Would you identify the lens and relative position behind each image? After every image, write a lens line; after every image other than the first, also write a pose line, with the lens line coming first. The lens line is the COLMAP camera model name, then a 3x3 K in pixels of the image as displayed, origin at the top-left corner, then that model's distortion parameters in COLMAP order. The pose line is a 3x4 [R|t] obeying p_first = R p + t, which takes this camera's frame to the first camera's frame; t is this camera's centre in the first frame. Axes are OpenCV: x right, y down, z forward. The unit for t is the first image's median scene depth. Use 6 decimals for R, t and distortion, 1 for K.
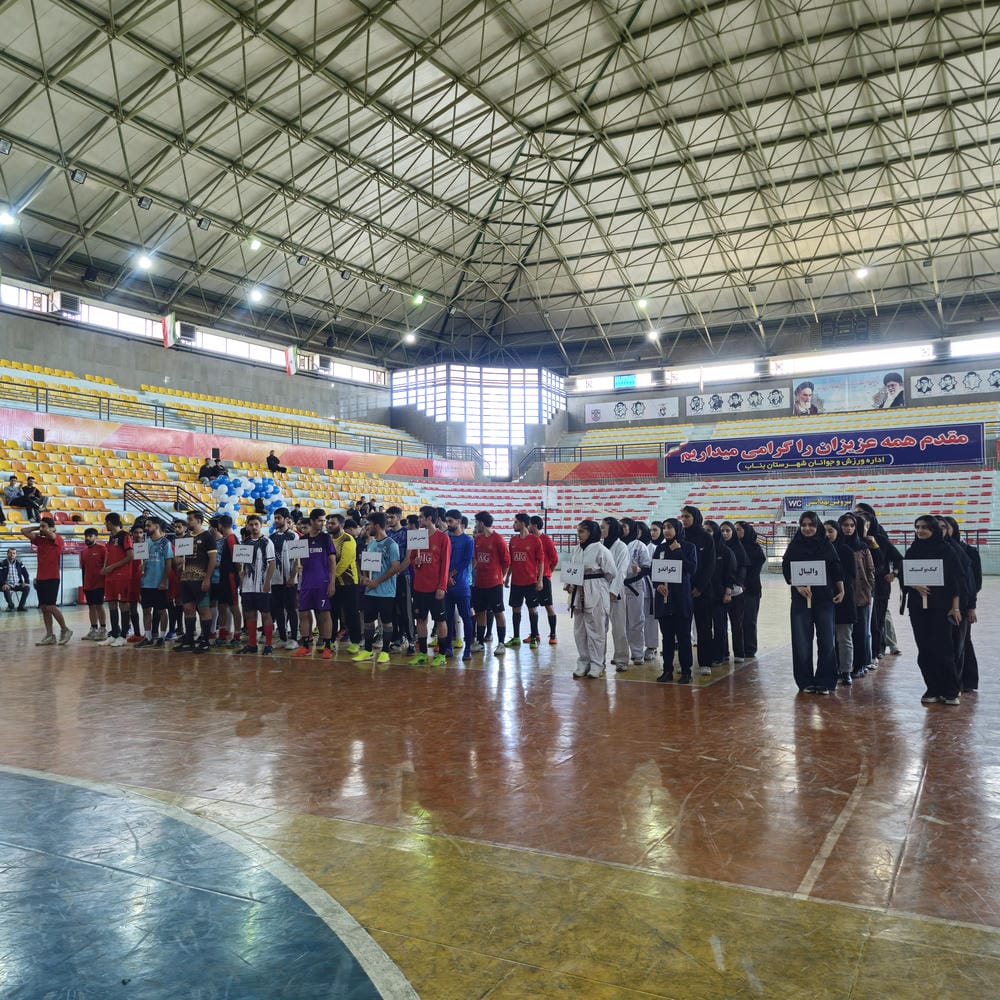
lens RADIAL K [[923.9, 0, 488.0], [0, 923.9, 499.6], [0, 0, 1]] dist [0.175425, -0.289315]
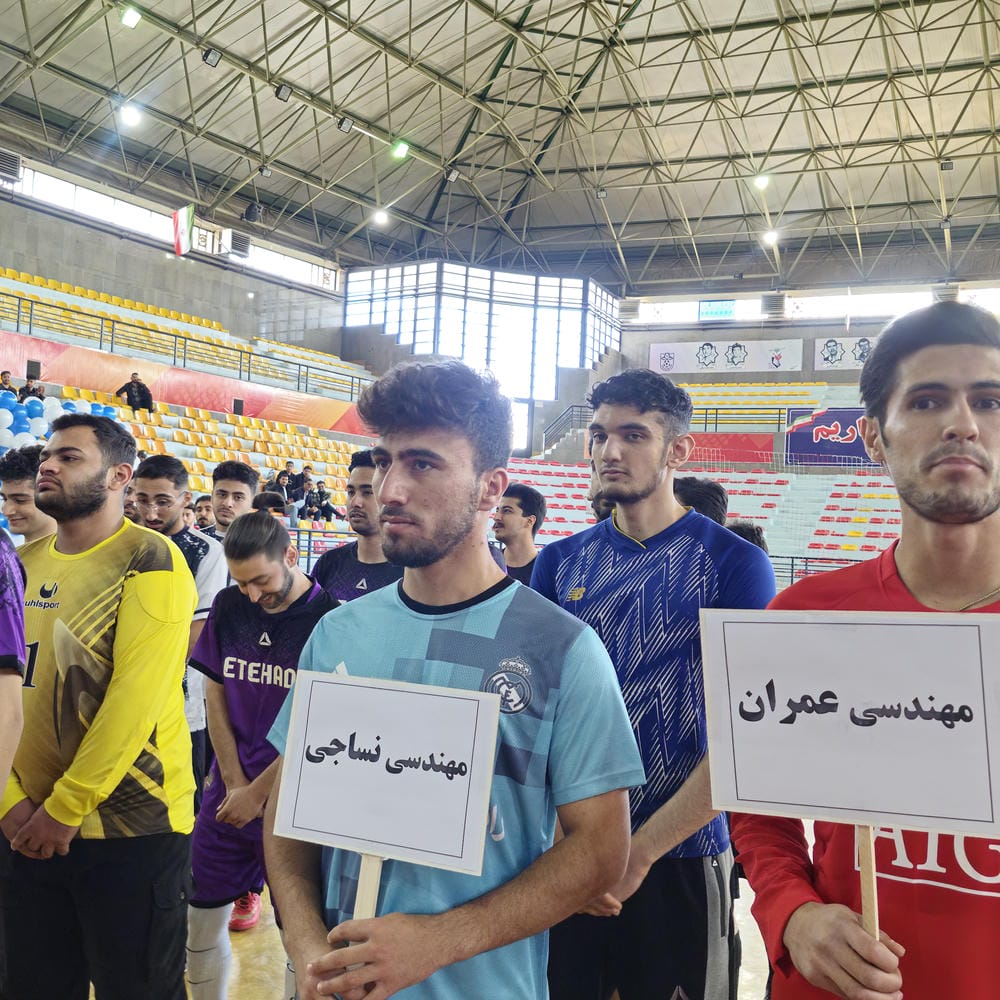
lens RADIAL K [[1239.6, 0, 480.1], [0, 1239.6, 479.3], [0, 0, 1]] dist [0.182857, -0.358496]
pose [[0.998031, 0.059435, 0.020054, -0.025935], [-0.059226, 0.998186, -0.010856, 0.006315], [-0.020663, 0.009647, 0.999740, 0.179787]]
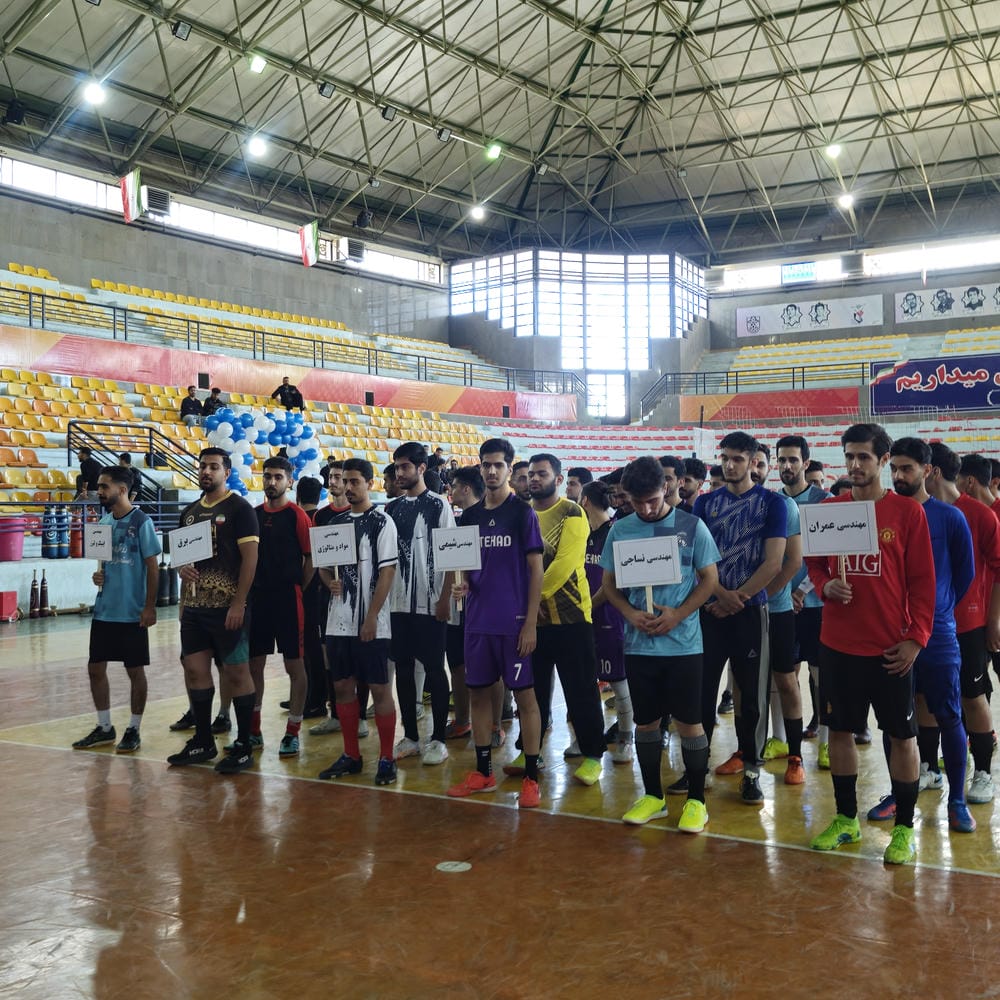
lens RADIAL K [[1239.6, 0, 480.1], [0, 1239.6, 479.3], [0, 0, 1]] dist [0.182857, -0.358496]
pose [[0.998583, -0.004512, -0.053026, -0.037831], [0.005464, 0.999826, 0.017808, 0.003817], [0.052937, -0.018072, 0.998434, 0.098613]]
